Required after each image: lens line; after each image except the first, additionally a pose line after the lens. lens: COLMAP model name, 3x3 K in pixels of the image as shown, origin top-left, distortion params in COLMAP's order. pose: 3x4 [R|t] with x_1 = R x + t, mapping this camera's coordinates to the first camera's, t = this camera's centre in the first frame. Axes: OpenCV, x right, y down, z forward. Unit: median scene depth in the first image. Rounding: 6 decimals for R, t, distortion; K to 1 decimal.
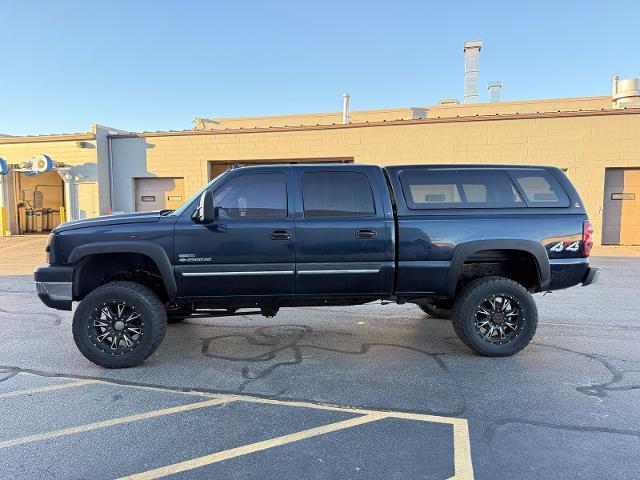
lens RADIAL K [[416.9, 0, 320.0], [0, 416.9, 240.0], [0, 0, 1]] dist [0.038790, -0.001665]
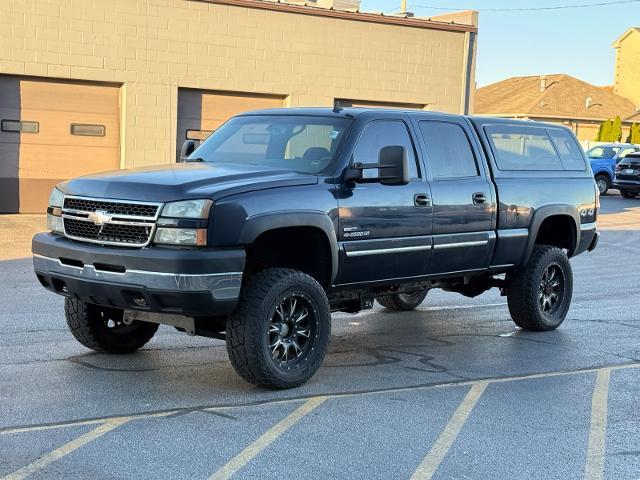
lens RADIAL K [[891.5, 0, 320.0], [0, 891.5, 240.0], [0, 0, 1]] dist [0.170617, -0.155710]
pose [[0.724663, -0.029813, 0.688458, -1.456385], [0.011962, 0.999457, 0.030689, 0.007667], [-0.689000, -0.014004, 0.724626, -0.123605]]
